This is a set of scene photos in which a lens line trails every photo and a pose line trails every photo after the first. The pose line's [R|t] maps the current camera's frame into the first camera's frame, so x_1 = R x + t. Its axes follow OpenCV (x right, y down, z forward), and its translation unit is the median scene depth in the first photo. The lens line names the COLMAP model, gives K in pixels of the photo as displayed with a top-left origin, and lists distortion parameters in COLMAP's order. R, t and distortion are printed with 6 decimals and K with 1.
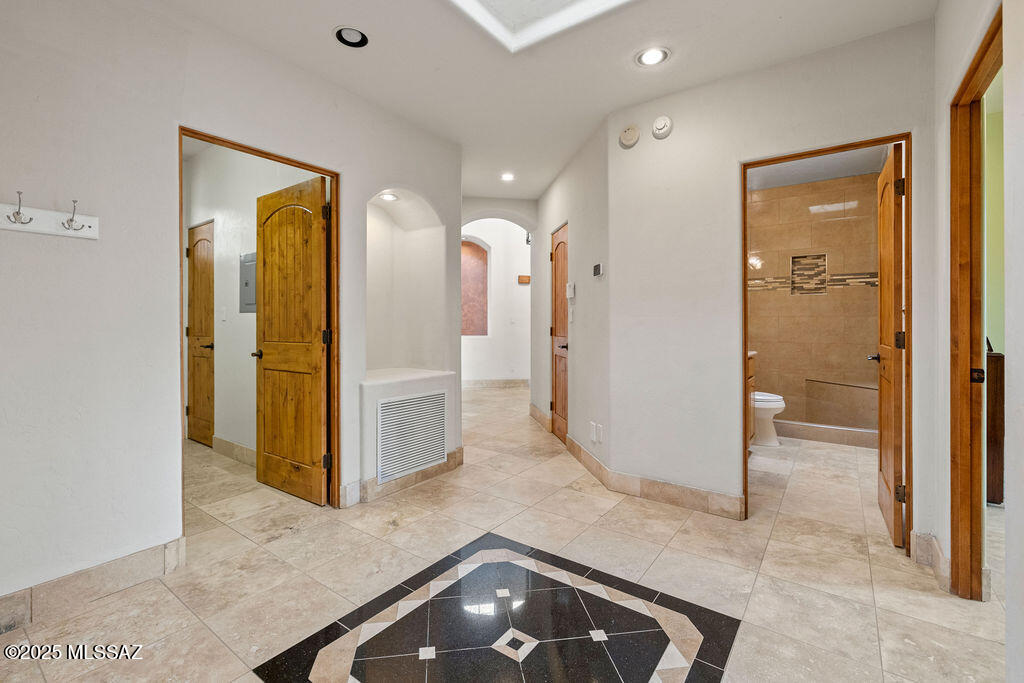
lens RADIAL K [[435.2, 0, 511.0], [0, 435.2, 334.4], [0, 0, 1]] dist [0.006487, -0.000212]
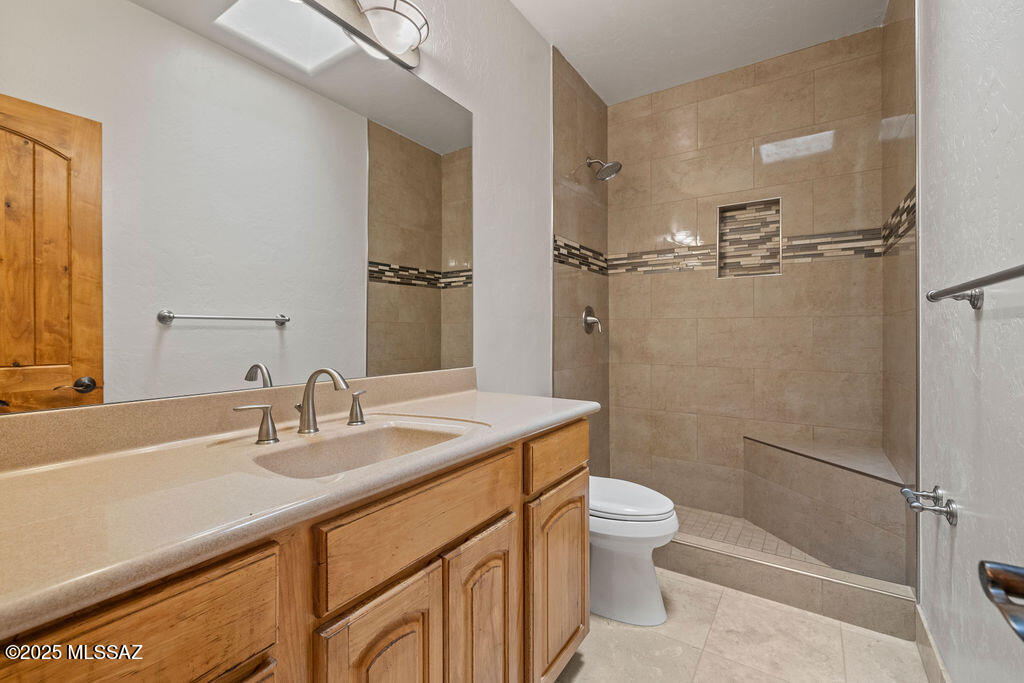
lens RADIAL K [[432.3, 0, 512.0], [0, 432.3, 341.5], [0, 0, 1]] dist [0.002259, 0.000064]
pose [[0.998865, 0.000901, 0.047627, 0.369652], [-0.000901, 1.000000, -0.000006, -0.012704], [-0.047627, -0.000037, 0.998865, 0.488806]]
